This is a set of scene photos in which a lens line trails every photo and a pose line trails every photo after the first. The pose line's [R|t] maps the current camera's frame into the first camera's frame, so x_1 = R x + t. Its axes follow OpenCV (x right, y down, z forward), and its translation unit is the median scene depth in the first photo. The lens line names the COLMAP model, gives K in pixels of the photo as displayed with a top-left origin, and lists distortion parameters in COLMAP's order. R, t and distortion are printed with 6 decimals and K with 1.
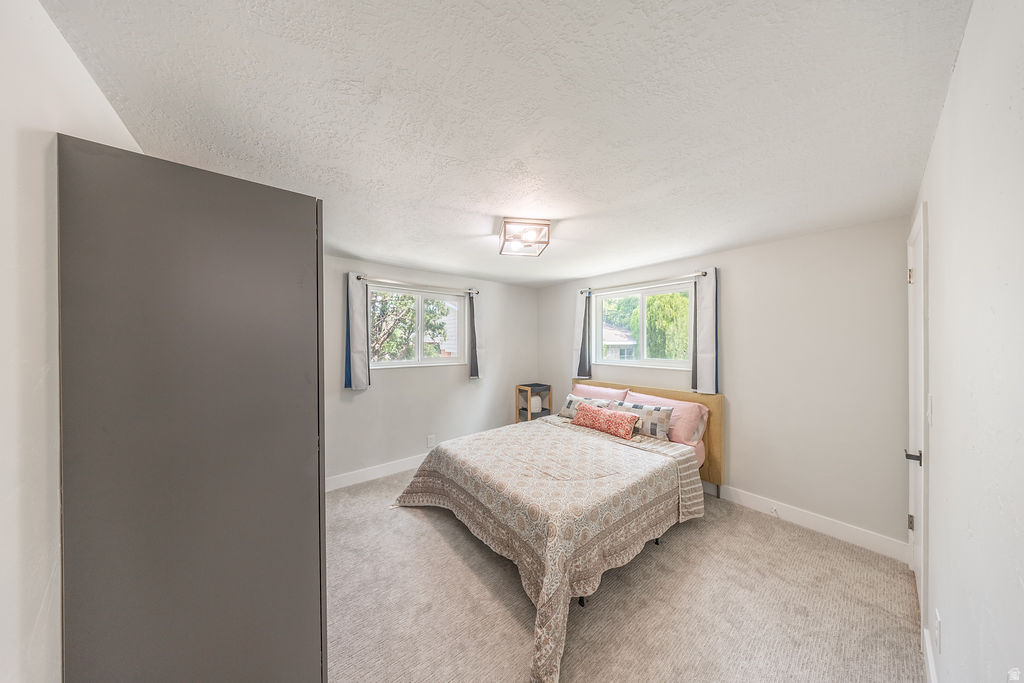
lens RADIAL K [[296.5, 0, 510.7], [0, 296.5, 340.4], [0, 0, 1]] dist [-0.001570, 0.000668]
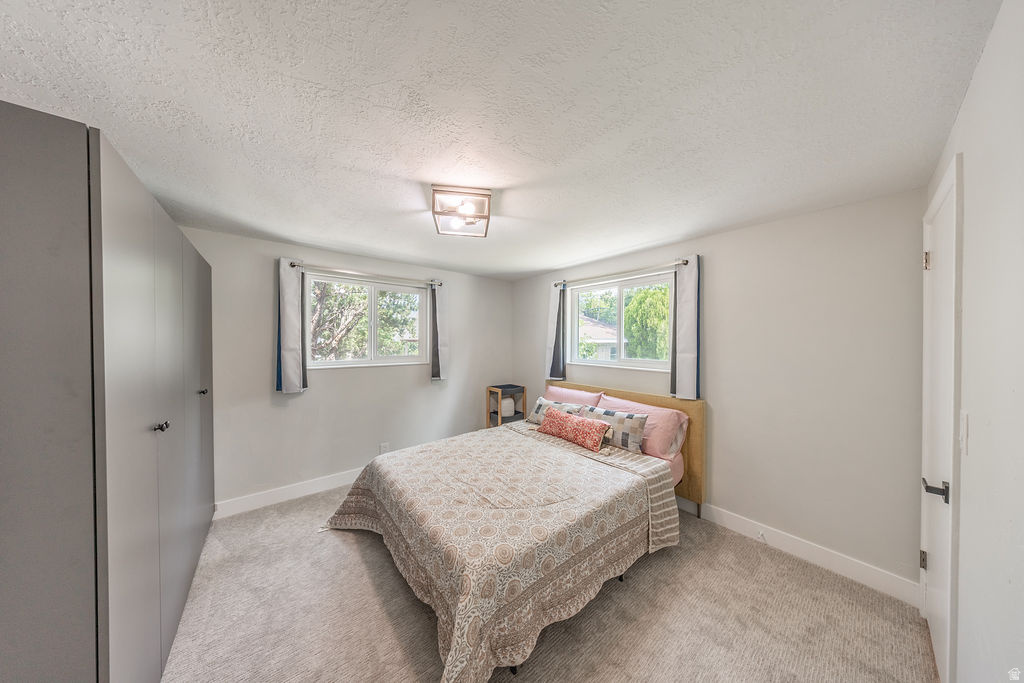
lens RADIAL K [[296.5, 0, 510.6], [0, 296.5, 340.5], [0, 0, 1]] dist [-0.001570, 0.000668]
pose [[0.999948, 0.004671, 0.009065, 0.159101], [-0.004738, 0.999961, 0.007402, 0.003298], [-0.009030, -0.007444, 0.999932, 0.157285]]
